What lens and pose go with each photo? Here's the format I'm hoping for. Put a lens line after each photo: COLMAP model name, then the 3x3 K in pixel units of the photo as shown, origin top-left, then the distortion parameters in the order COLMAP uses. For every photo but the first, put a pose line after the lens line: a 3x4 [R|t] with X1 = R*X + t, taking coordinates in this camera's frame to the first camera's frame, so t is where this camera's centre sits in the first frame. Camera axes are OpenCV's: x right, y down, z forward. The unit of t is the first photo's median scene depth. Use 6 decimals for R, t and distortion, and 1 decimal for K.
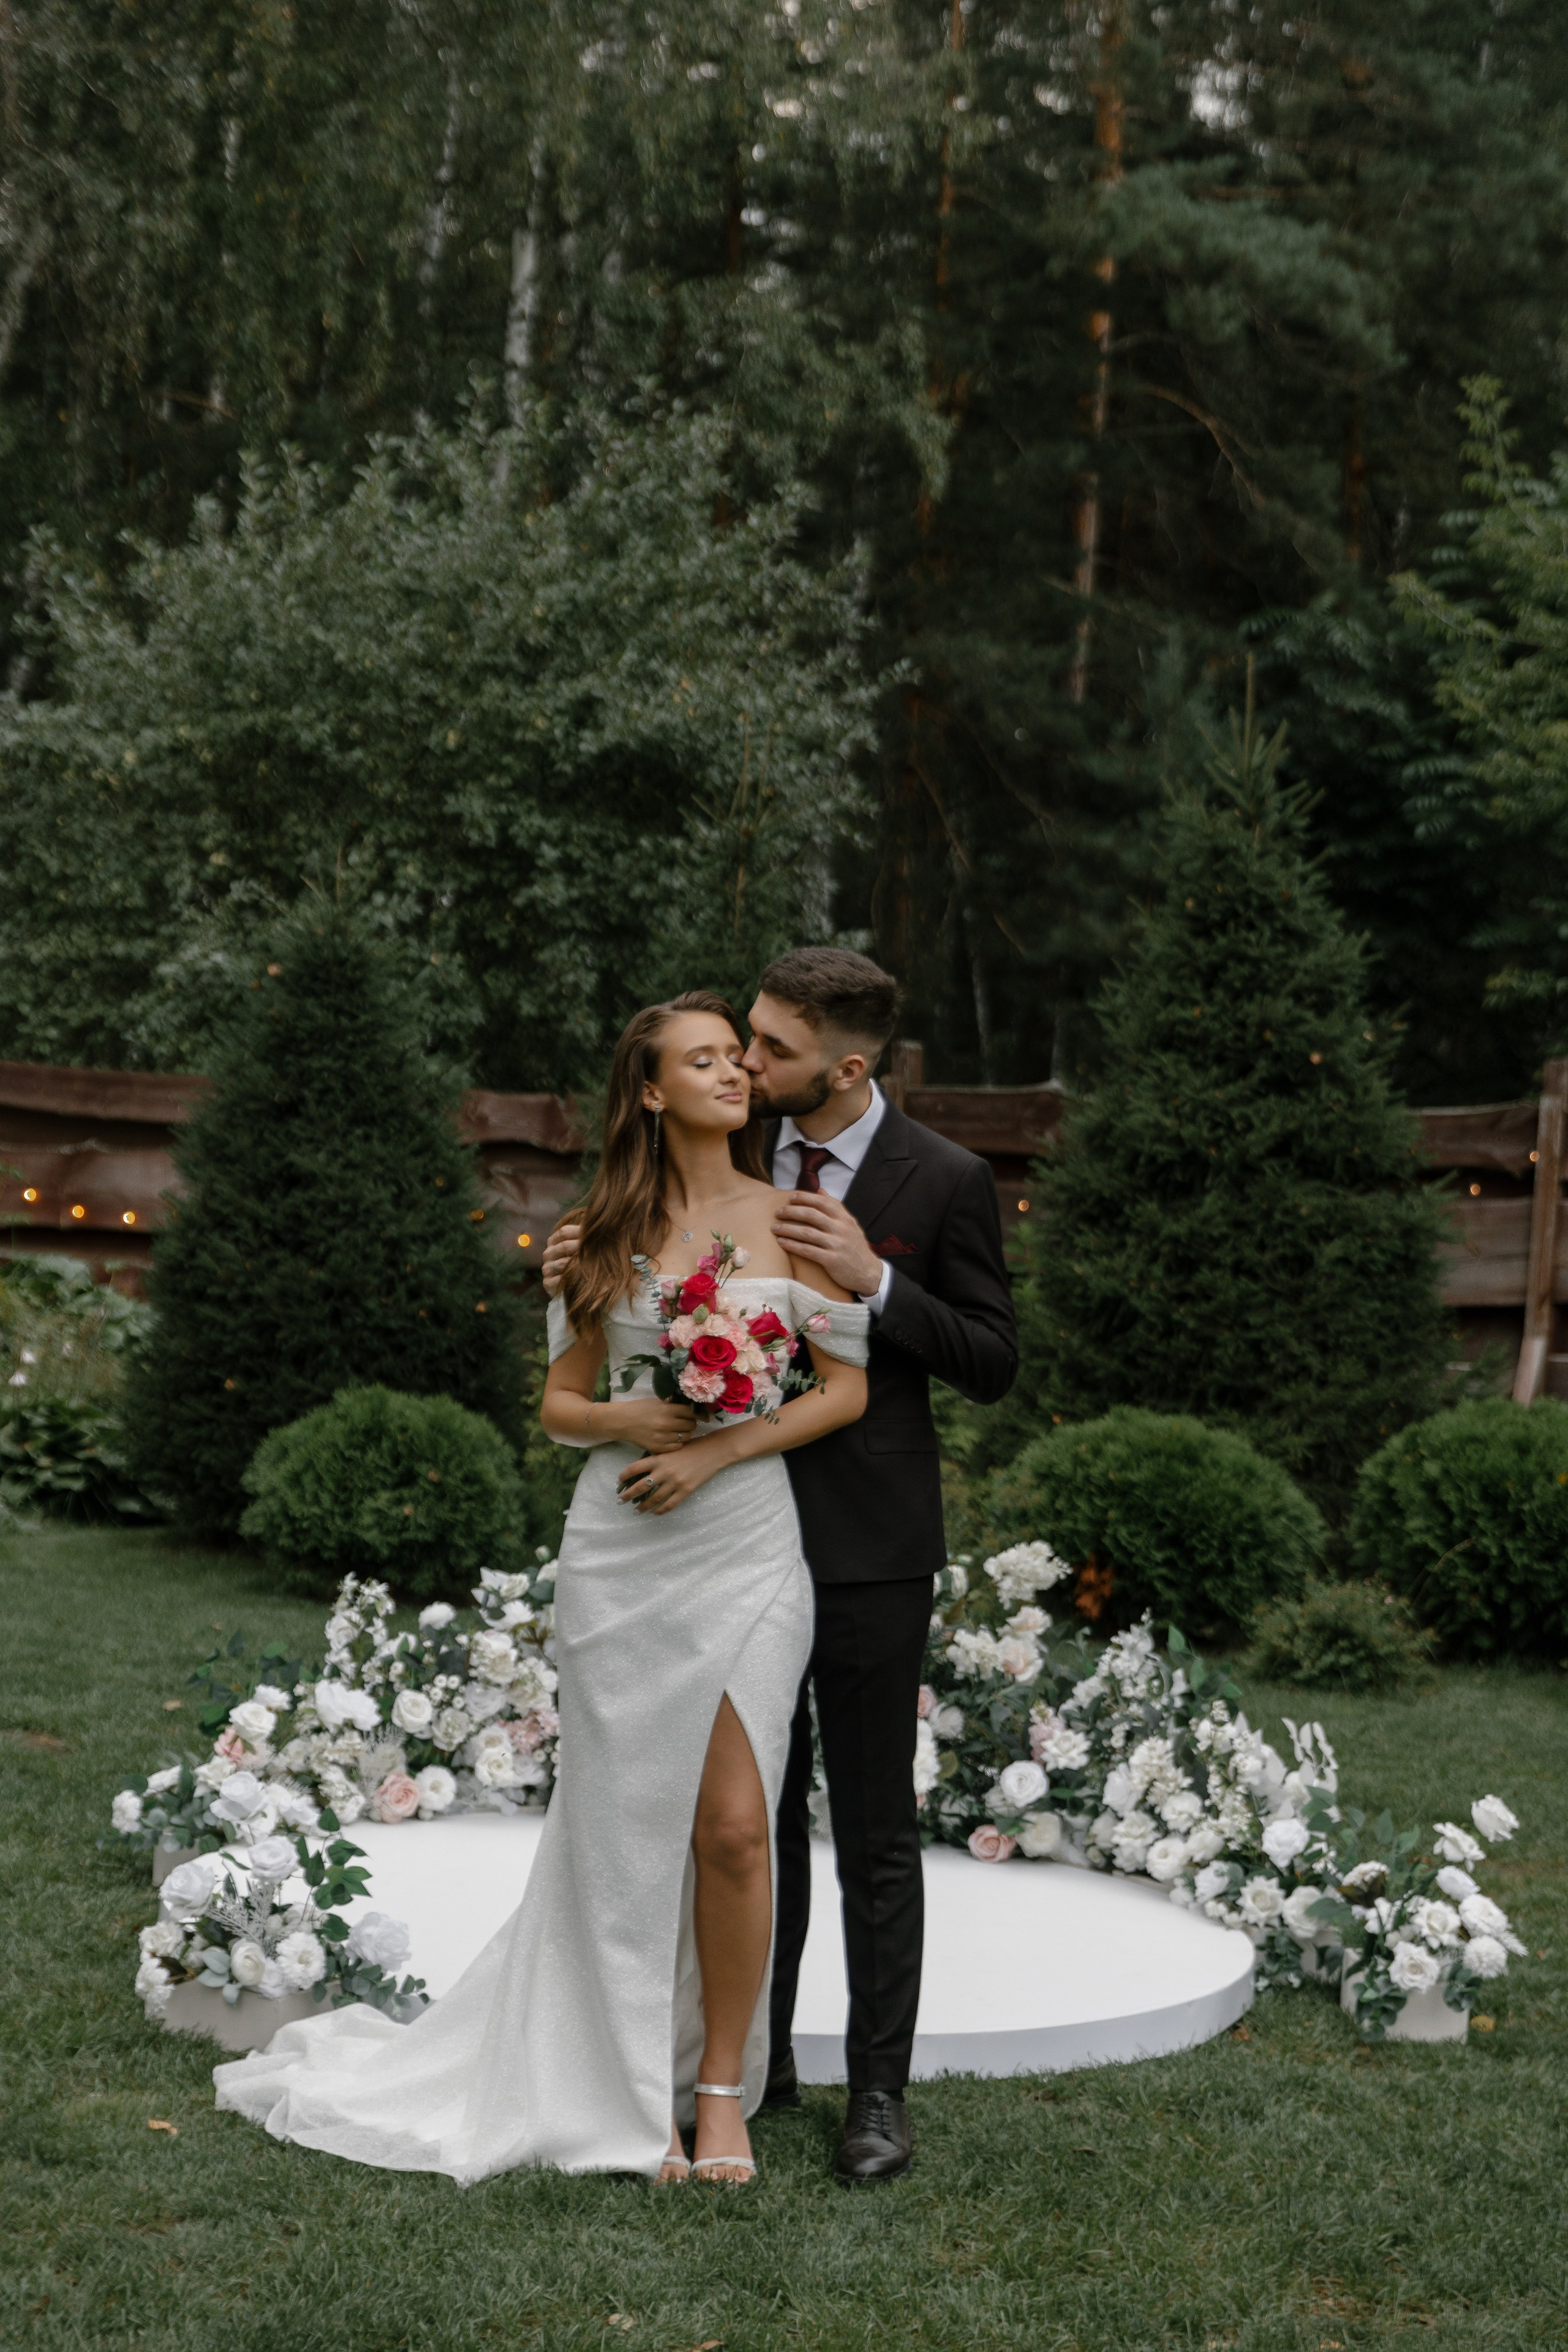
lens RADIAL K [[4096.3, 0, 821.0], [0, 4096.3, 1161.2], [0, 0, 1]] dist [0.021838, 0.000000]
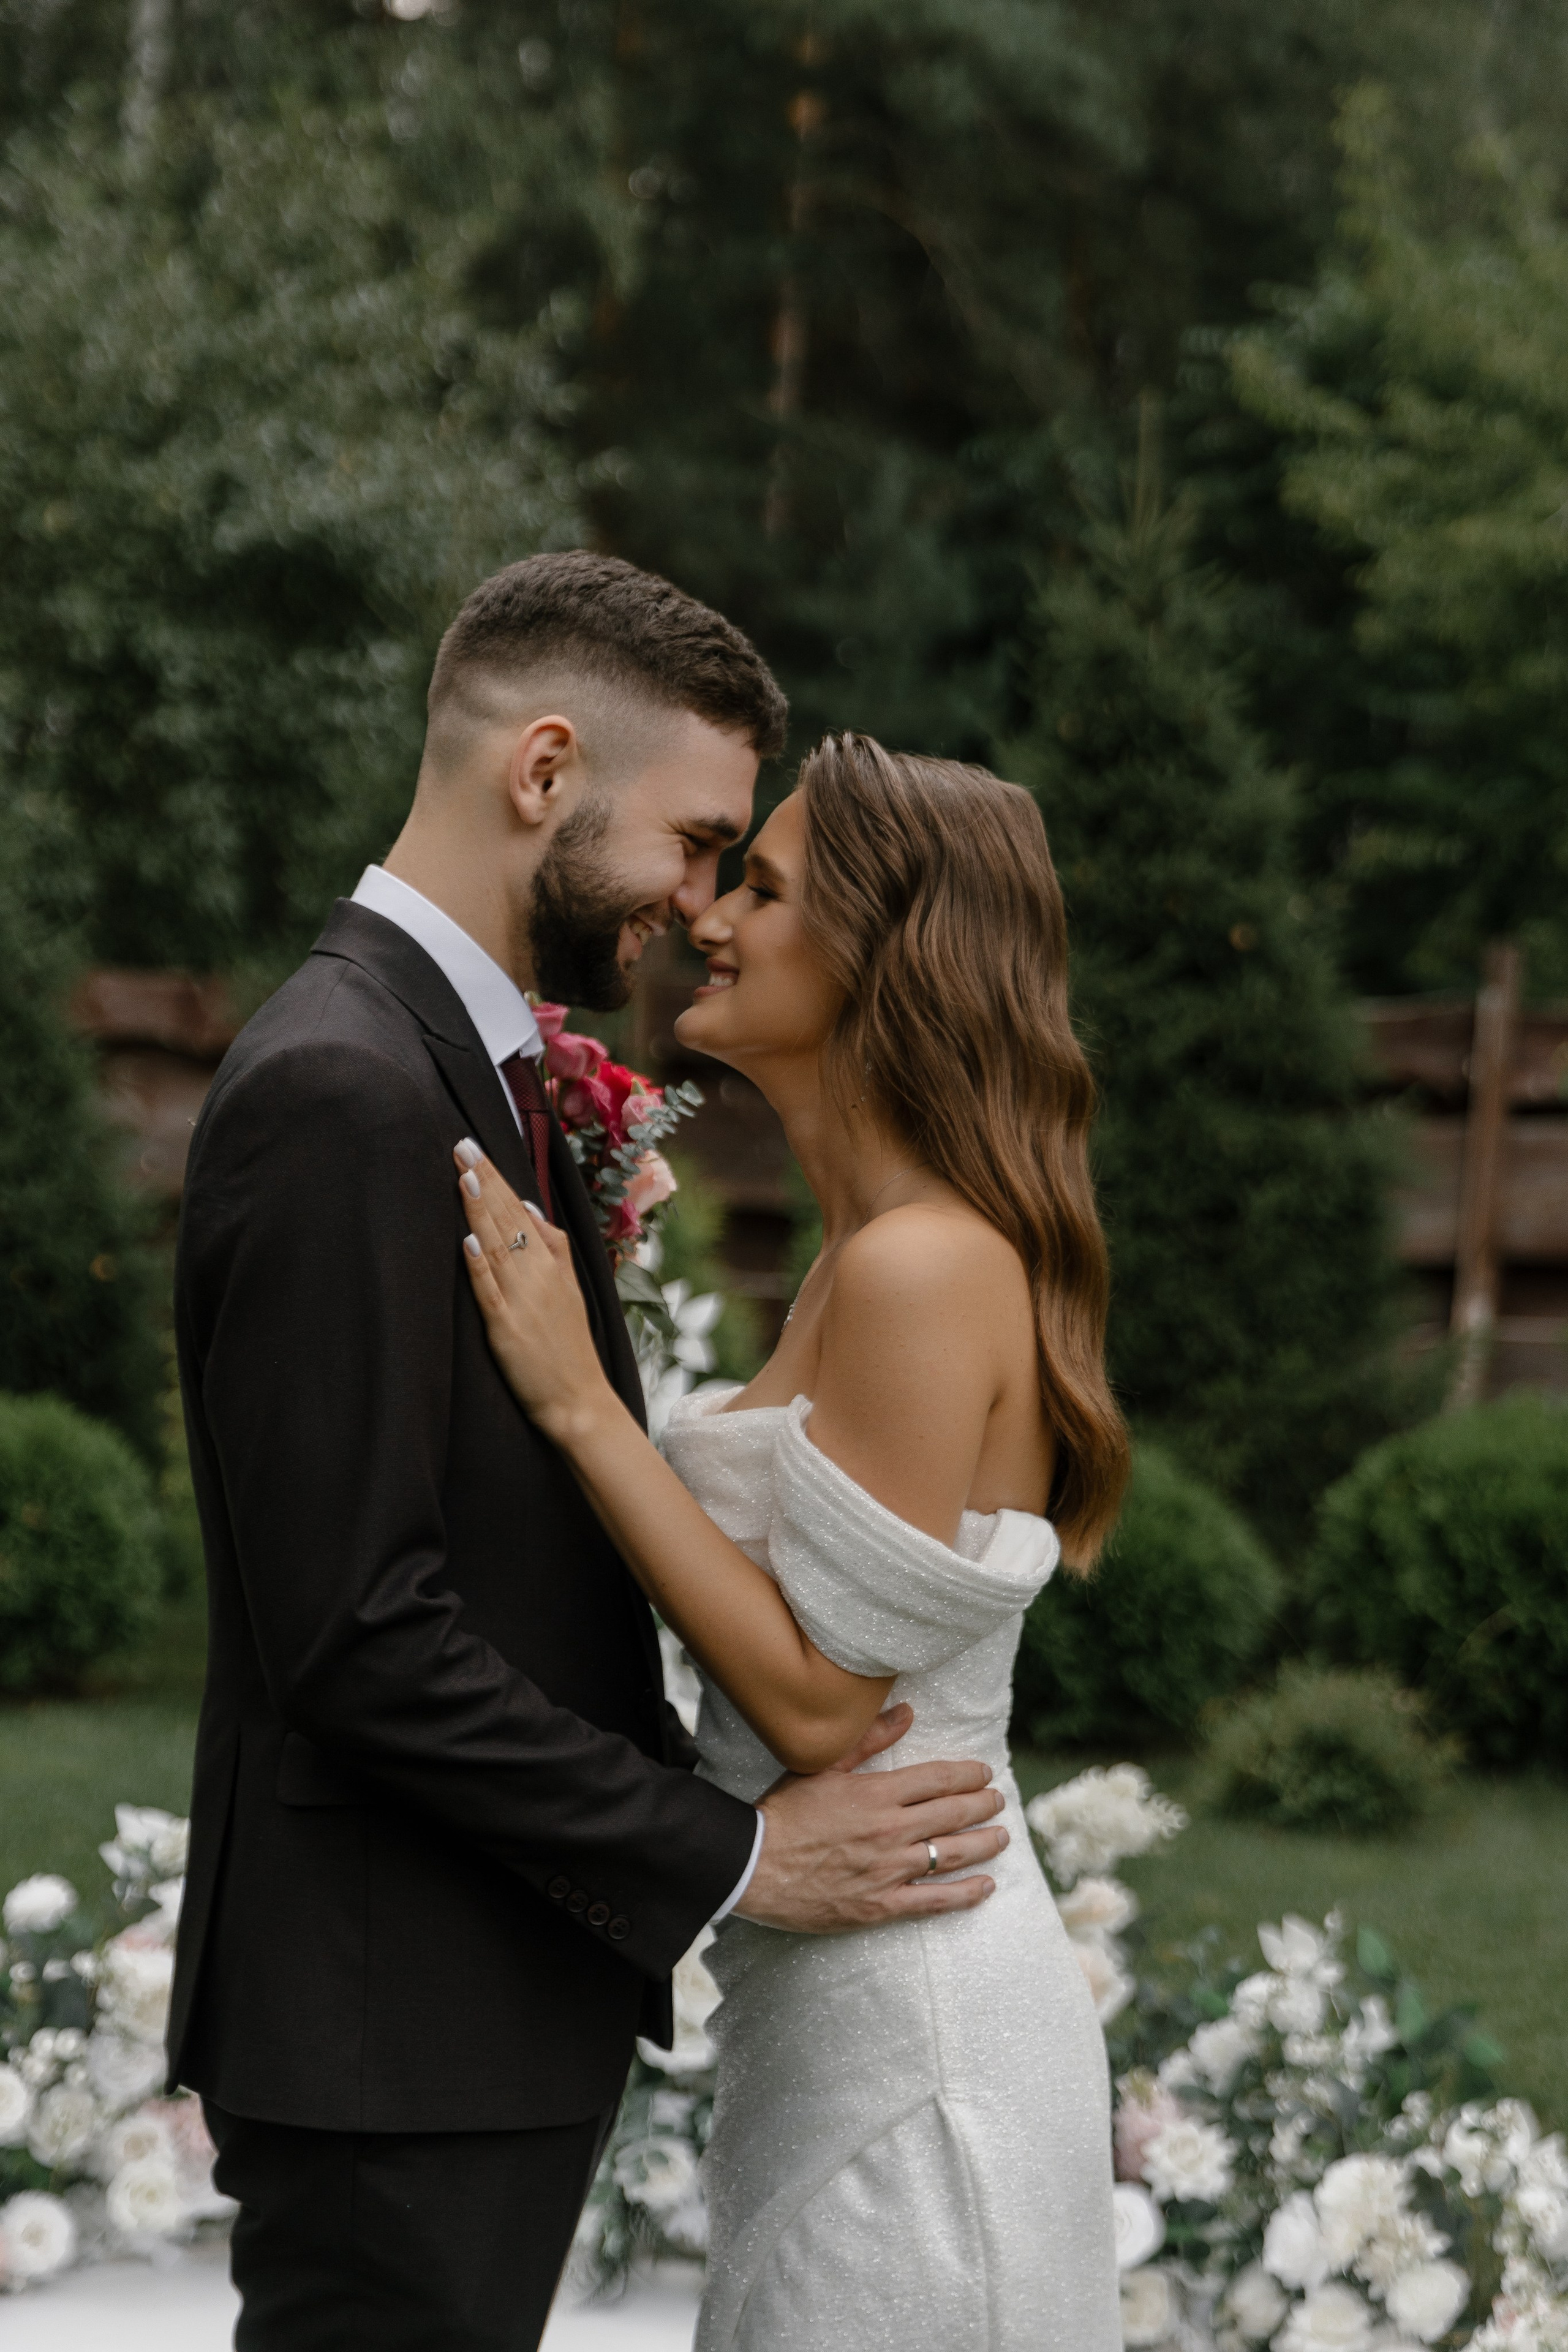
lens RADIAL K [[4253.9, 0, 852.9], [0, 4253.9, 1275.6], [0, 0, 1]] dist [-0.004792, 0.000000]
pose [[0.995363, 0.003663, 0.096117, -0.021901], [-0.008581, 0.998672, 0.050795, -0.002411], [-0.095803, -0.051385, 0.994073, 0.234577]]
